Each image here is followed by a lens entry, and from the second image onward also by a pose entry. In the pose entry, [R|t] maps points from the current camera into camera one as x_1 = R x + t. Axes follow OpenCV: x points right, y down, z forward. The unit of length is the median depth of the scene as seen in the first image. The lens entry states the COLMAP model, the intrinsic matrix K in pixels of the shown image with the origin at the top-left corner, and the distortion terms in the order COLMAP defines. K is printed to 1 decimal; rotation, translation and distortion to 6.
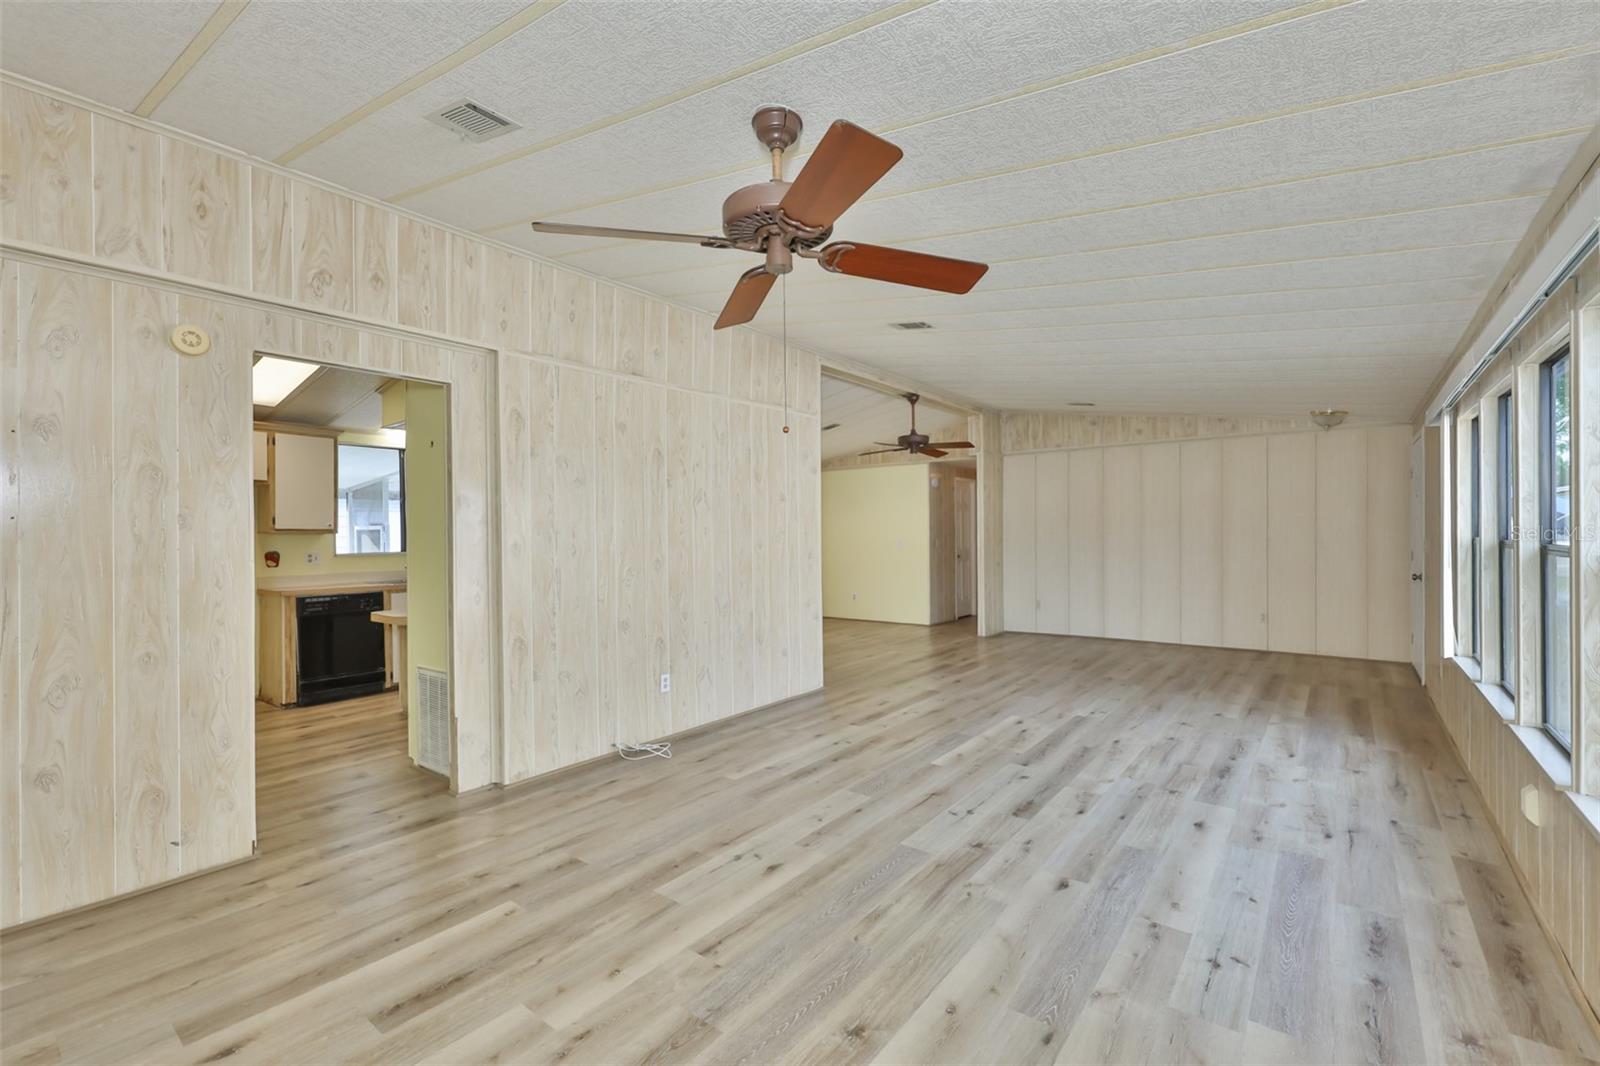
lens RADIAL K [[688.6, 0, 785.6], [0, 688.6, 532.7], [0, 0, 1]] dist [-0.001903, 0.000541]
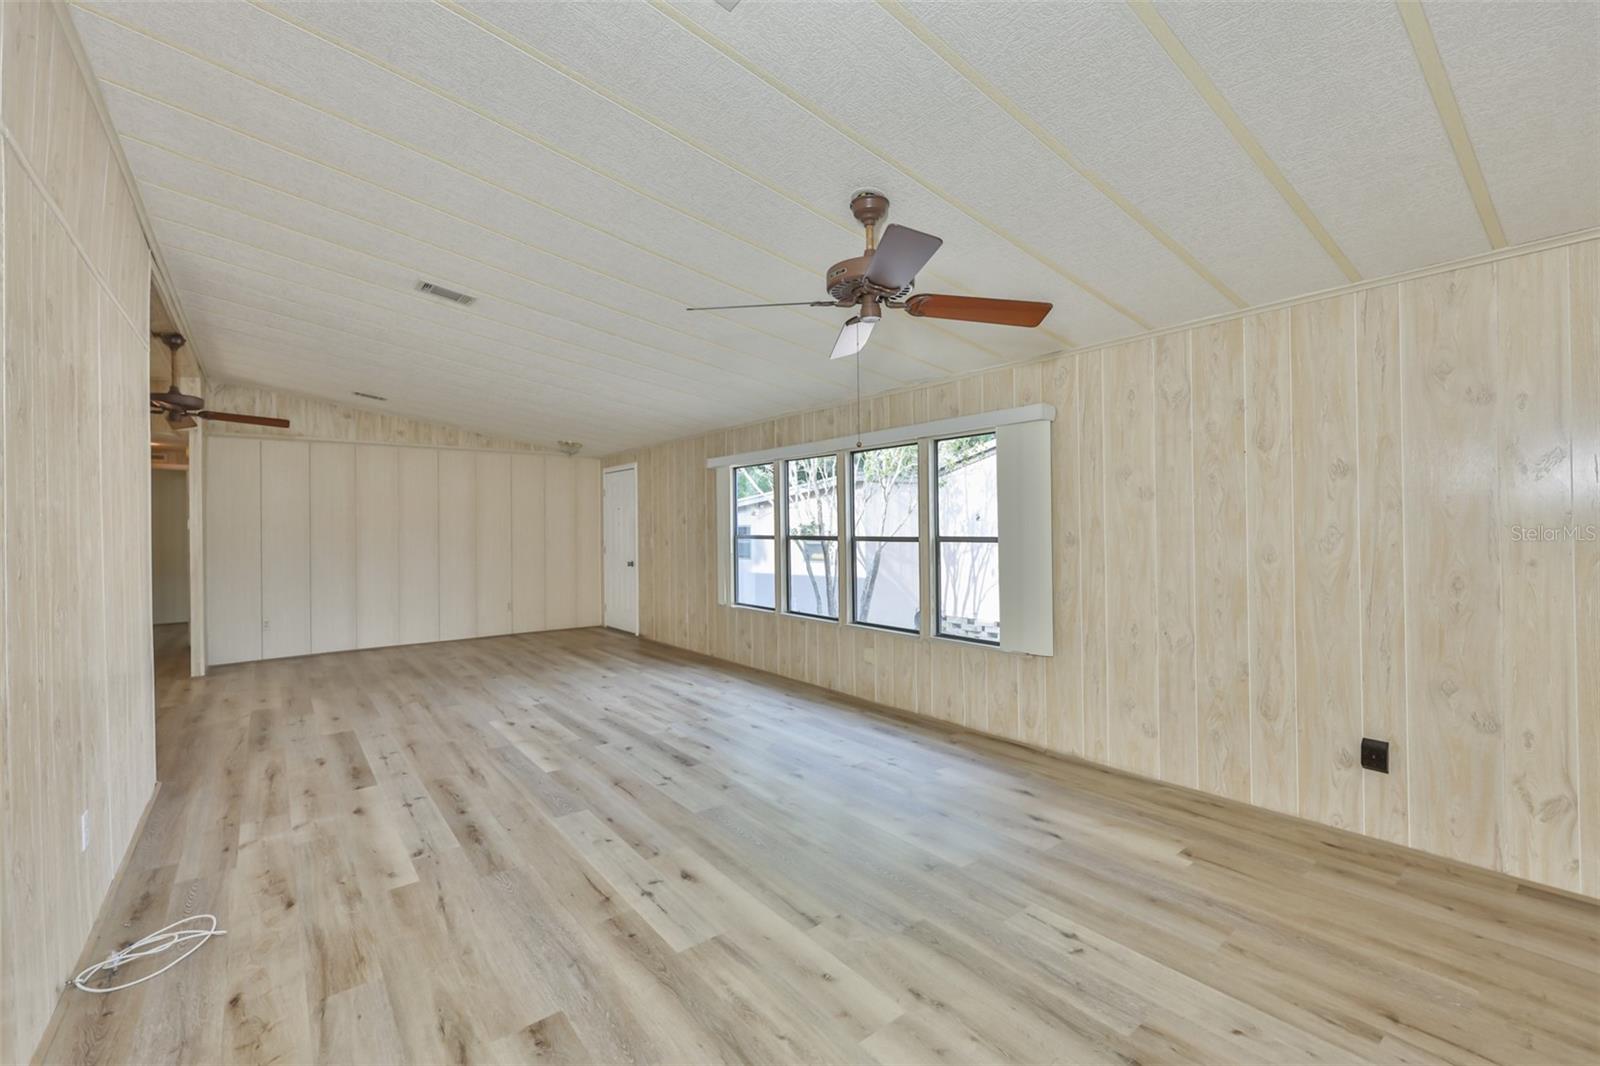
lens RADIAL K [[688.6, 0, 811.5], [0, 688.6, 530.3], [0, 0, 1]] dist [-0.001903, 0.000541]
pose [[0.213420, 0.005015, 0.976948, -0.650728], [0.008987, 0.999934, -0.007096, 0.009065], [-0.976919, 0.010294, 0.213361, 0.437295]]
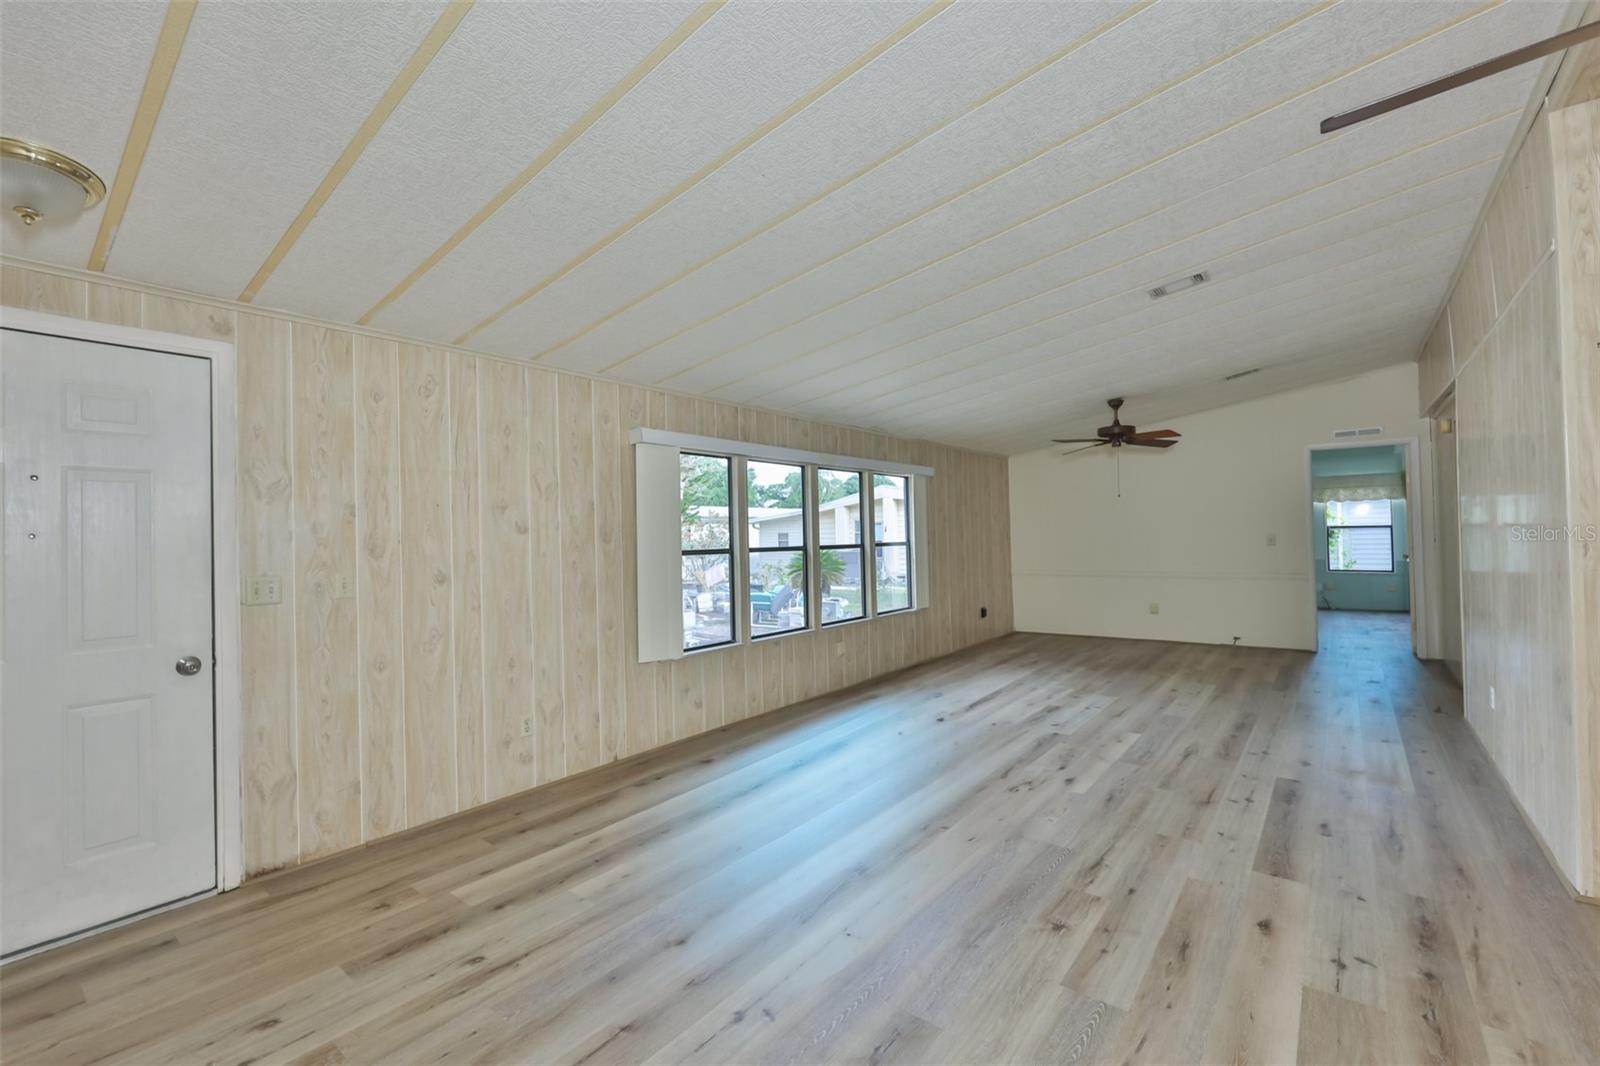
lens RADIAL K [[688.6, 0, 801.1], [0, 688.6, 528.9], [0, 0, 1]] dist [-0.001903, 0.000541]
pose [[-0.999023, 0.040622, -0.017402, 0.771068], [0.040837, 0.999091, -0.012188, -0.005637], [0.016891, -0.012887, -0.999774, 2.124352]]
